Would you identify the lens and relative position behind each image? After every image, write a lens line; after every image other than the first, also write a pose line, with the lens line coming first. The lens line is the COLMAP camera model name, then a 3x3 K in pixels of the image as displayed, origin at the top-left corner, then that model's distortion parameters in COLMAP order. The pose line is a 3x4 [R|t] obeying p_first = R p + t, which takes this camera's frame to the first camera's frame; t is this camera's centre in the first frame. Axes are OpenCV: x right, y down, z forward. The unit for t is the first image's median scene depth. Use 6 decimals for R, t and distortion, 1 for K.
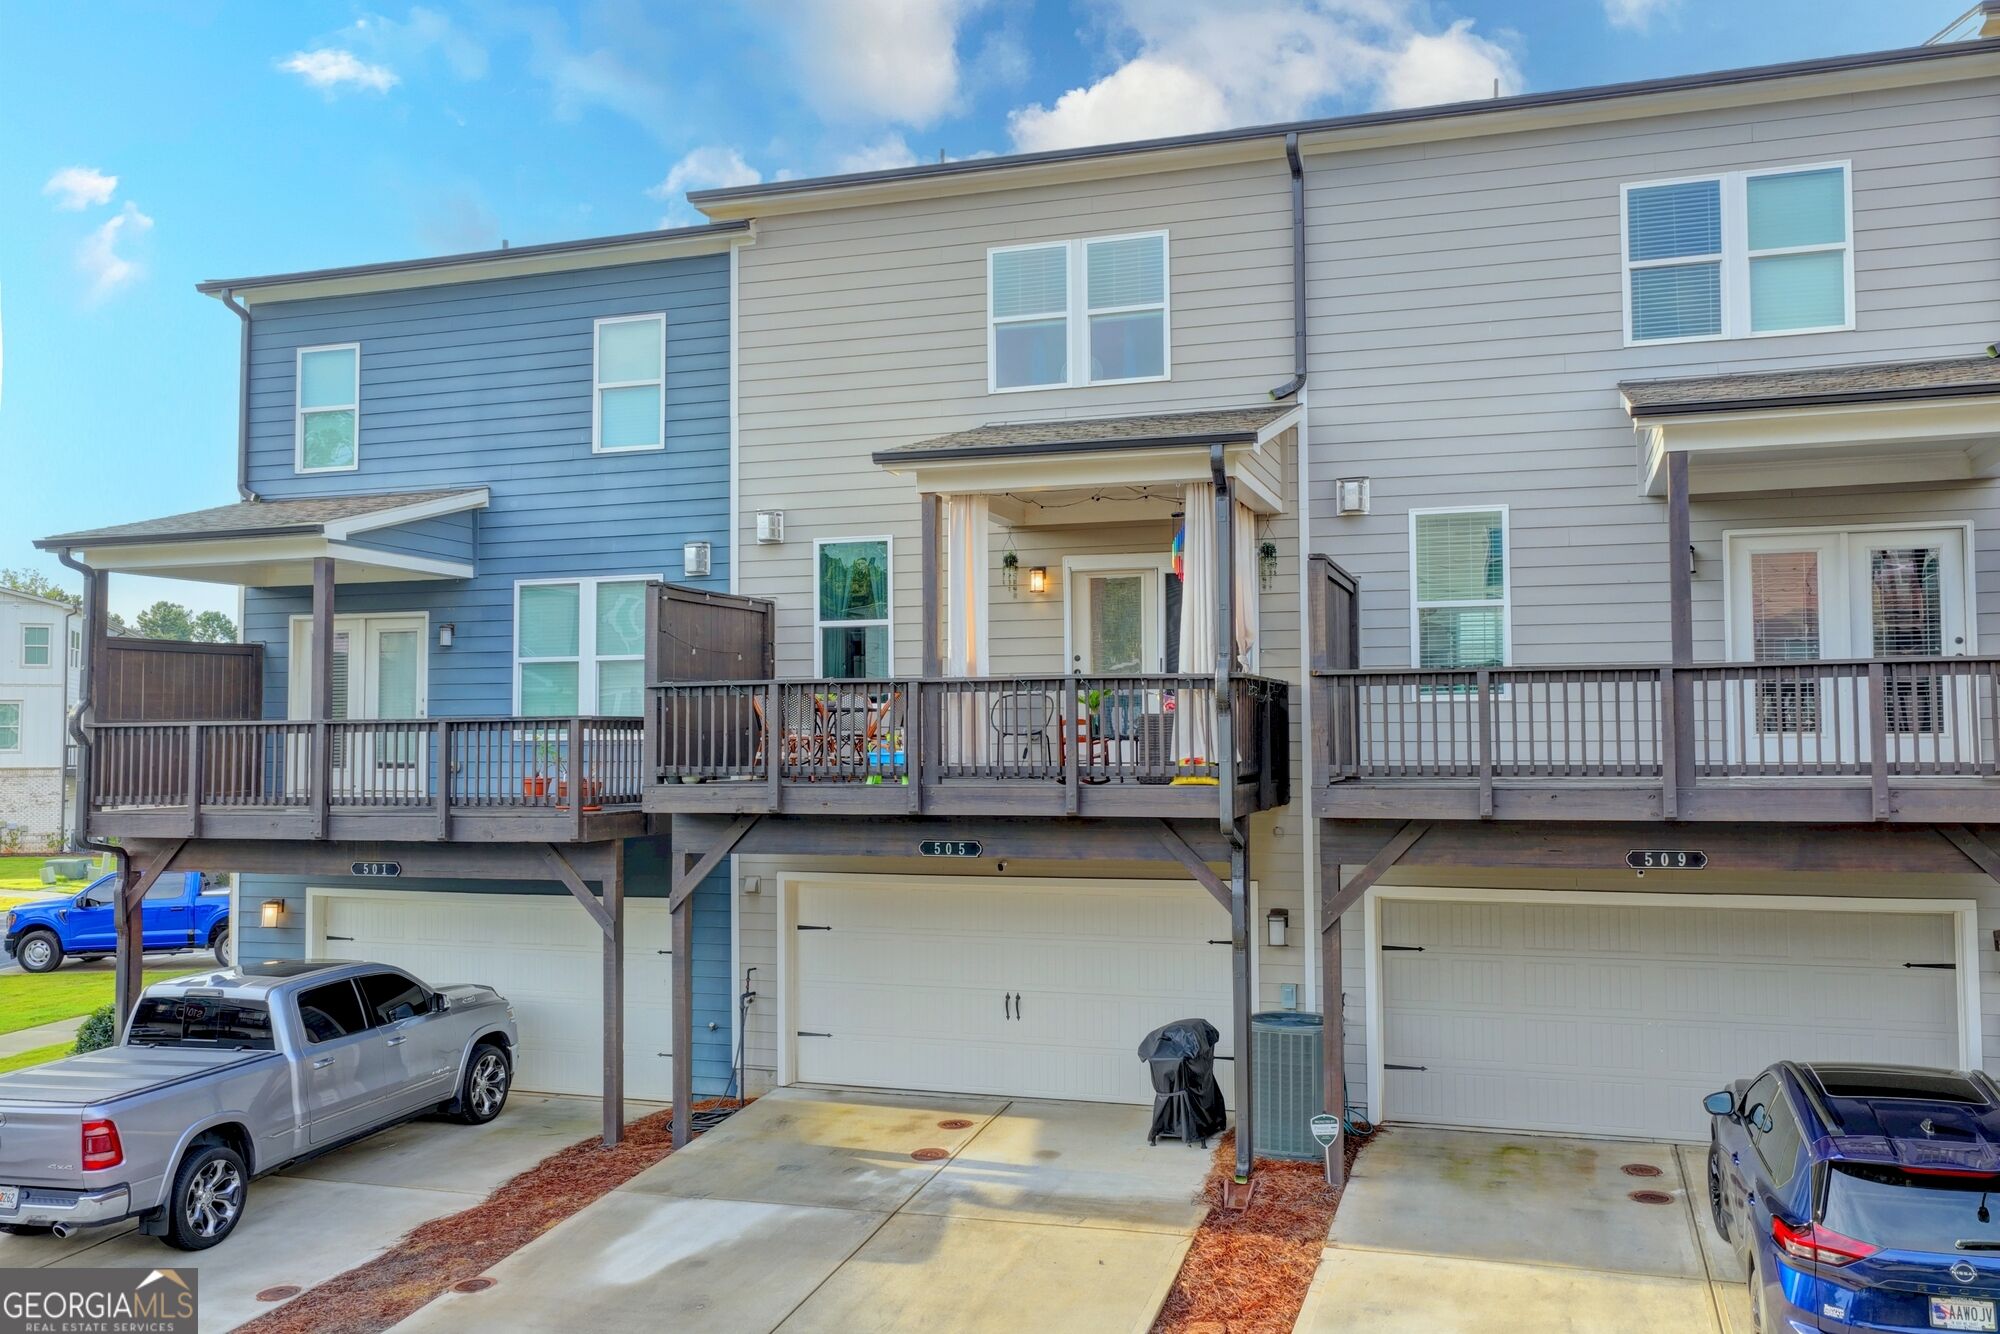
lens RADIAL K [[1667.9, 0, 998.6], [0, 1667.9, 661.8], [0, 0, 1]] dist [-0.011115, 0.029584]
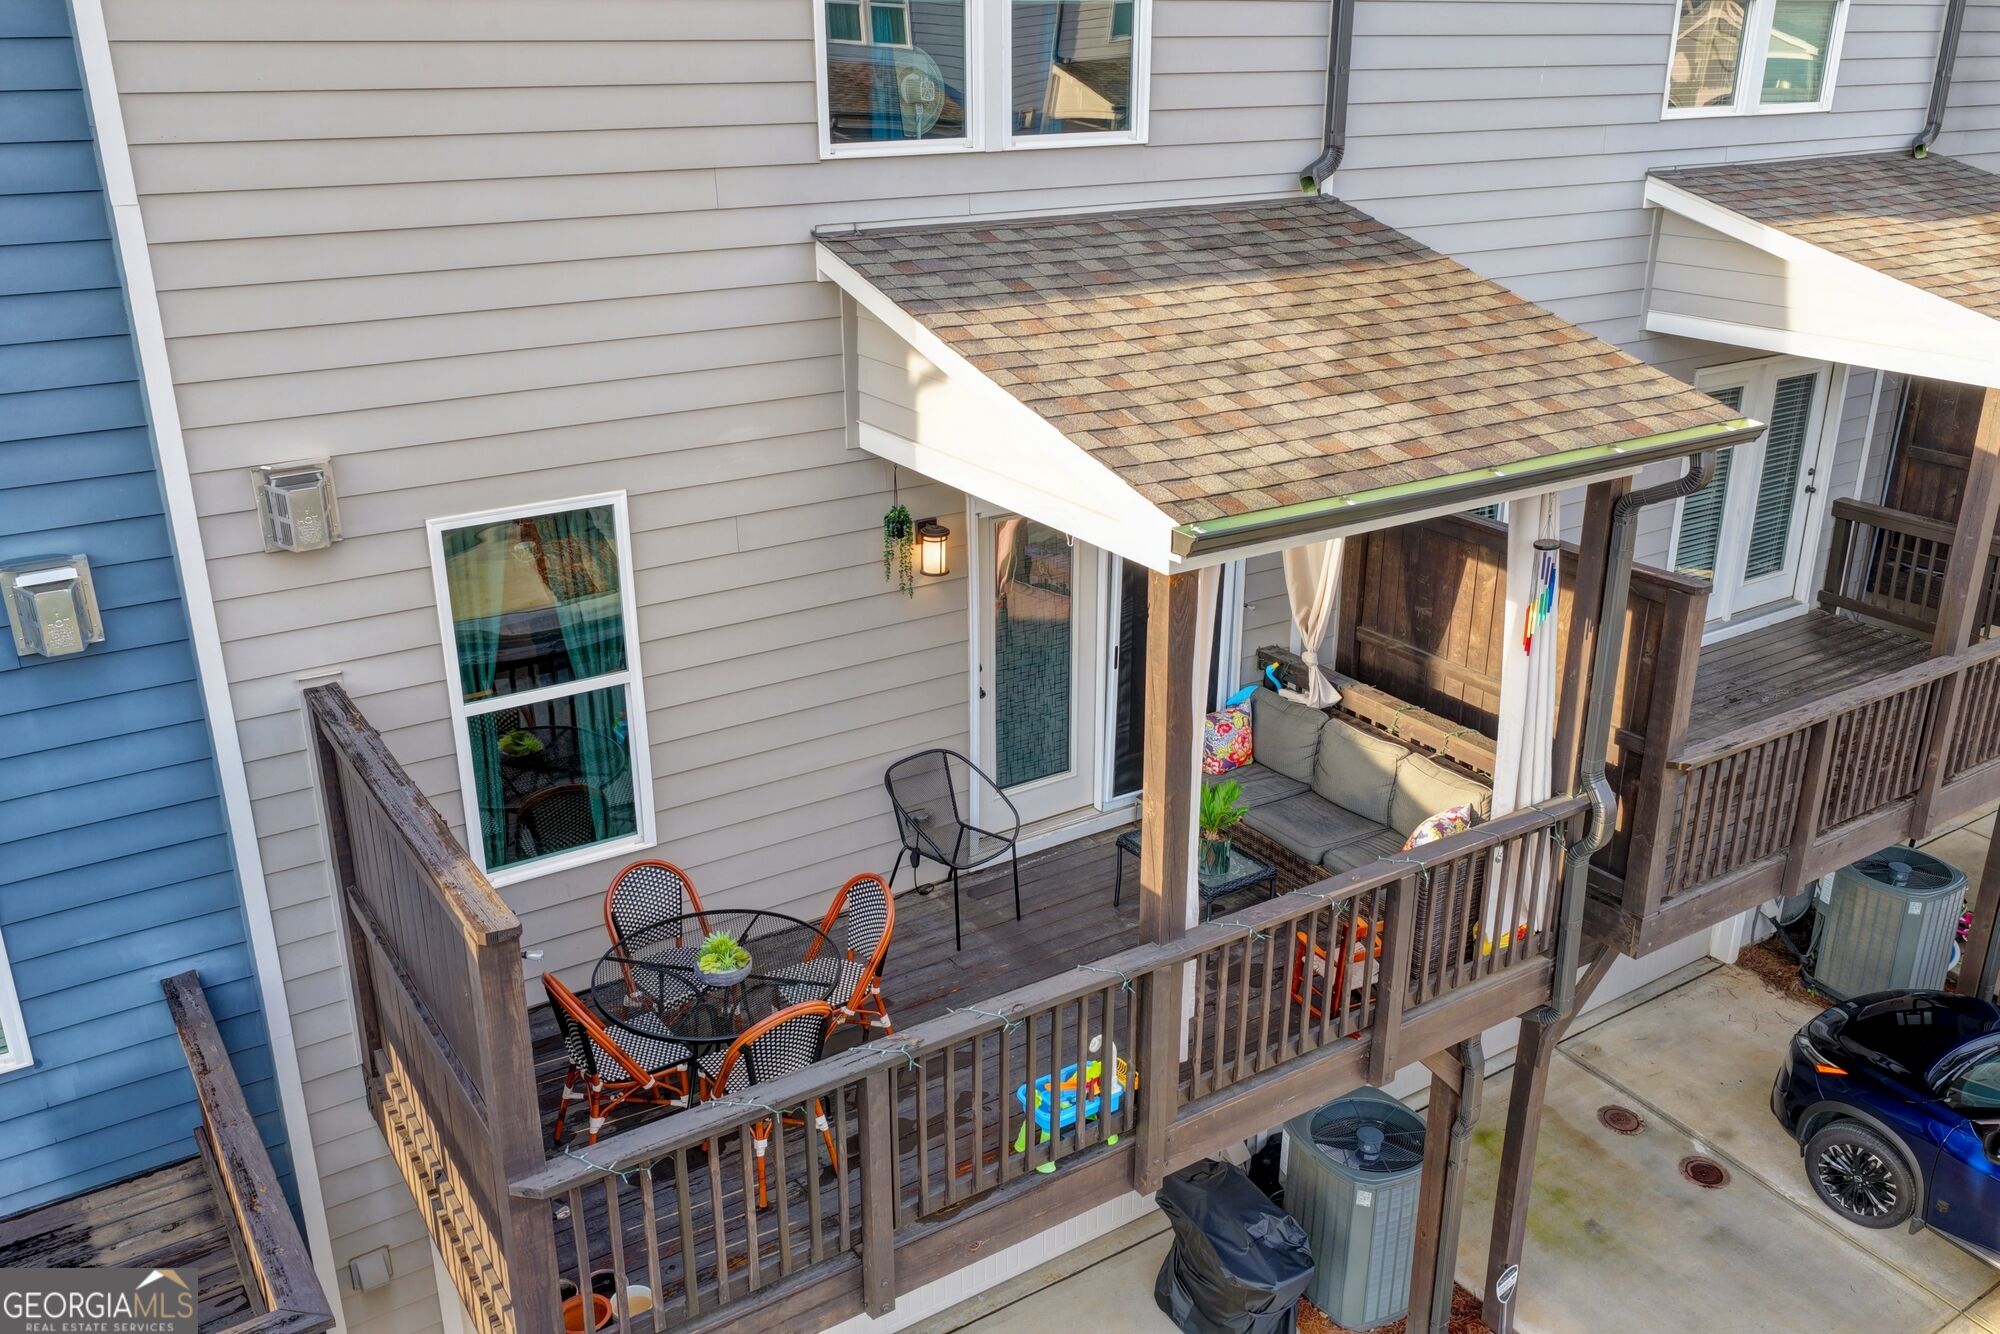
lens RADIAL K [[1667.9, 0, 998.5], [0, 1667.9, 668.6], [0, 0, 1]] dist [-0.011115, 0.029584]
pose [[0.622133, -0.277288, 0.732163, -0.356260], [-0.038802, 0.923110, 0.382574, -0.216321], [-0.781950, -0.266421, 0.563537, 0.702622]]
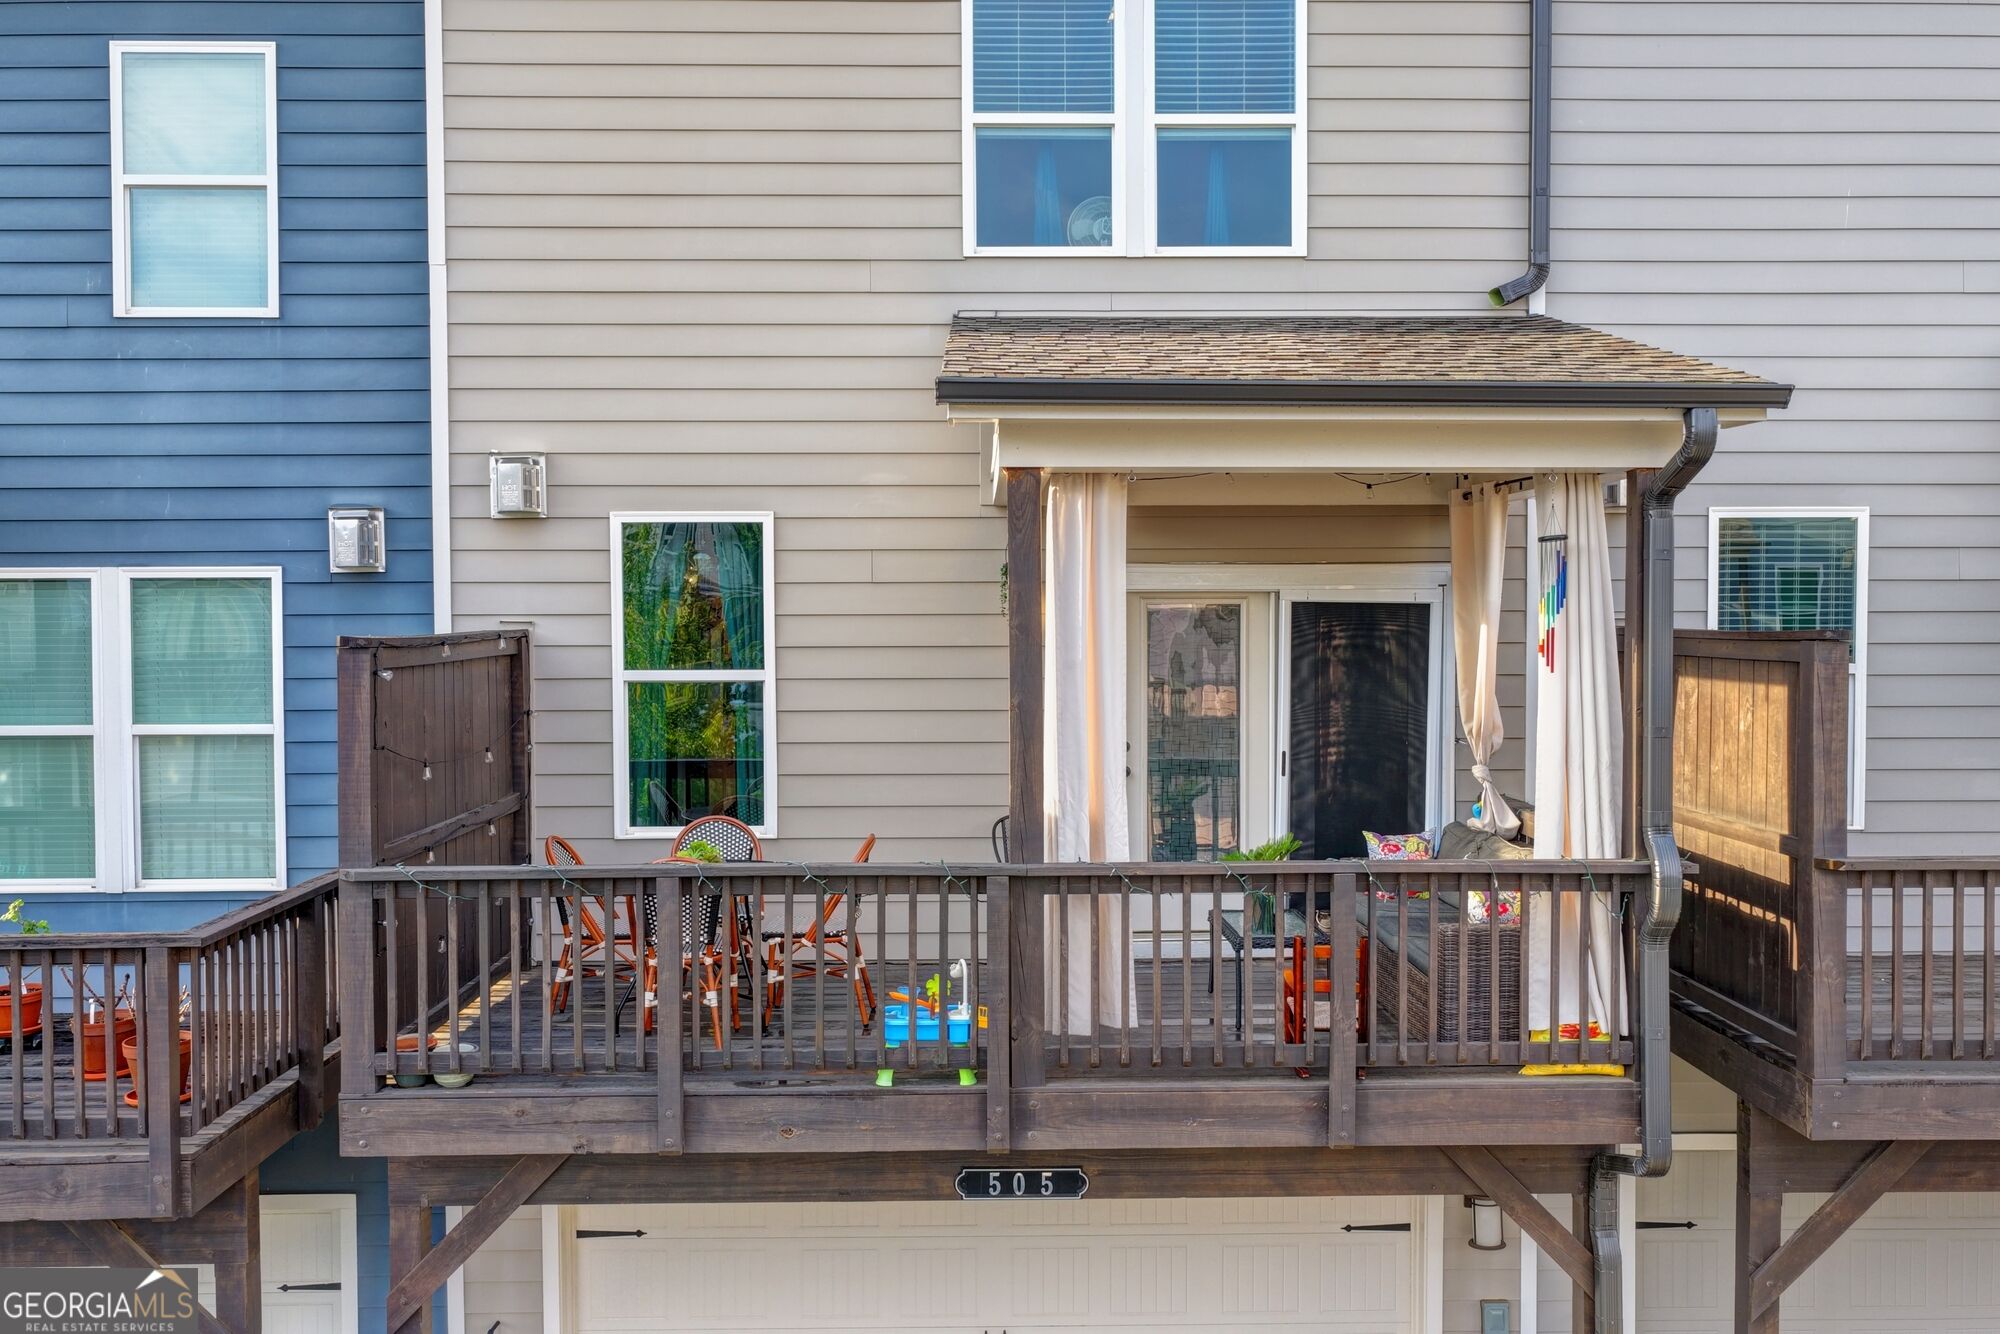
lens RADIAL K [[1667.9, 0, 999.1], [0, 1667.9, 659.4], [0, 0, 1]] dist [-0.011115, 0.029584]
pose [[0.943769, -0.007223, 0.330526, -0.181747], [-0.017841, 0.997192, 0.072733, -0.073154], [-0.330123, -0.074540, 0.940990, 0.499707]]
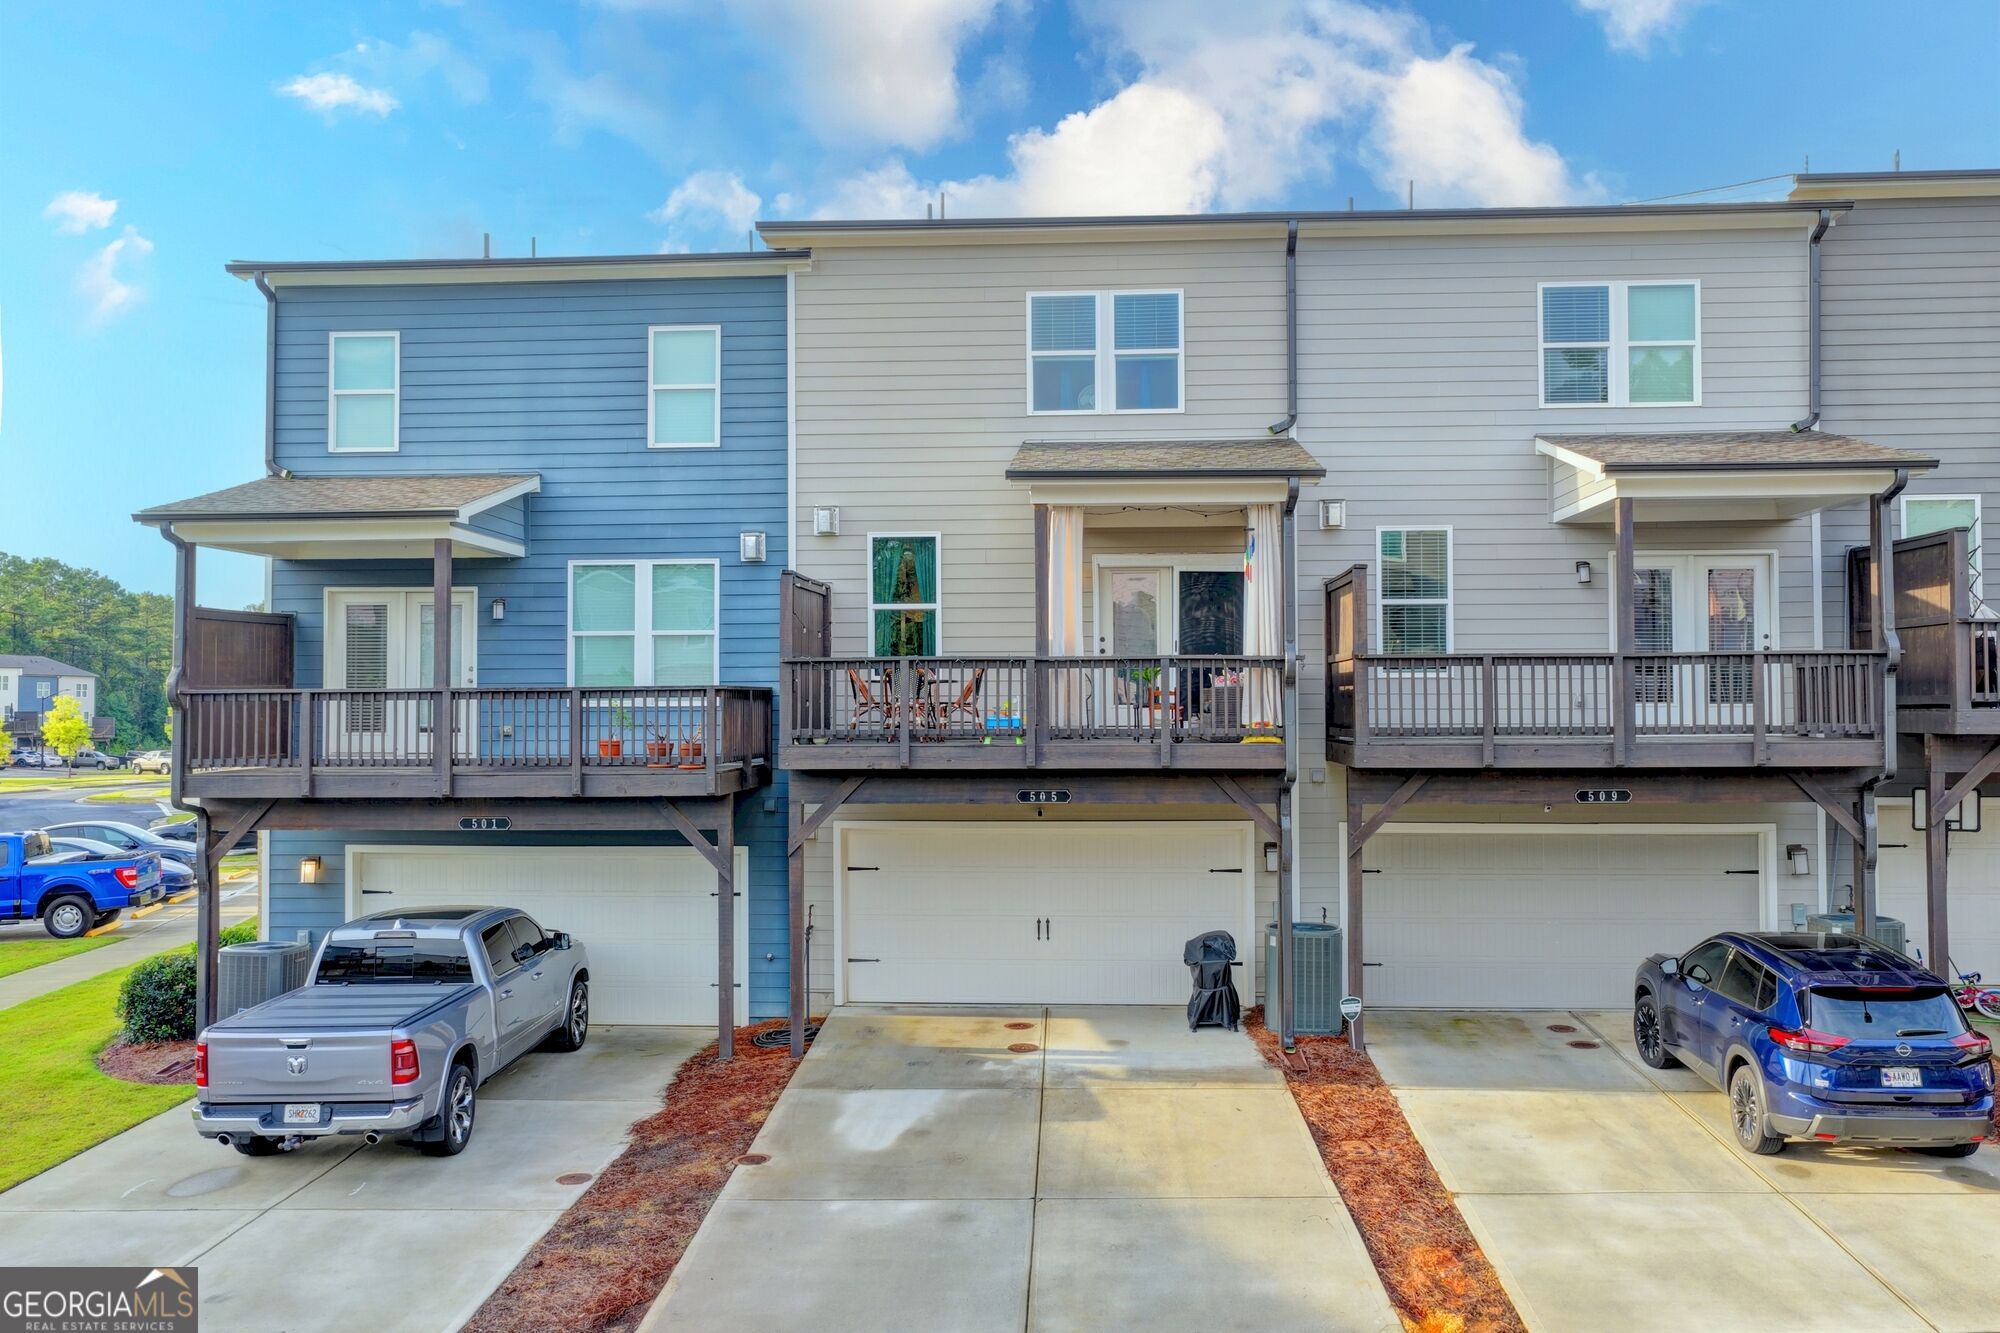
lens RADIAL K [[1667.9, 0, 998.2], [0, 1667.9, 662.2], [0, 0, 1]] dist [-0.011115, 0.029584]
pose [[0.967637, 0.008585, 0.252199, -0.337297], [-0.013794, 0.999726, 0.018894, -0.007701], [-0.251968, -0.021762, 0.967491, -0.151568]]
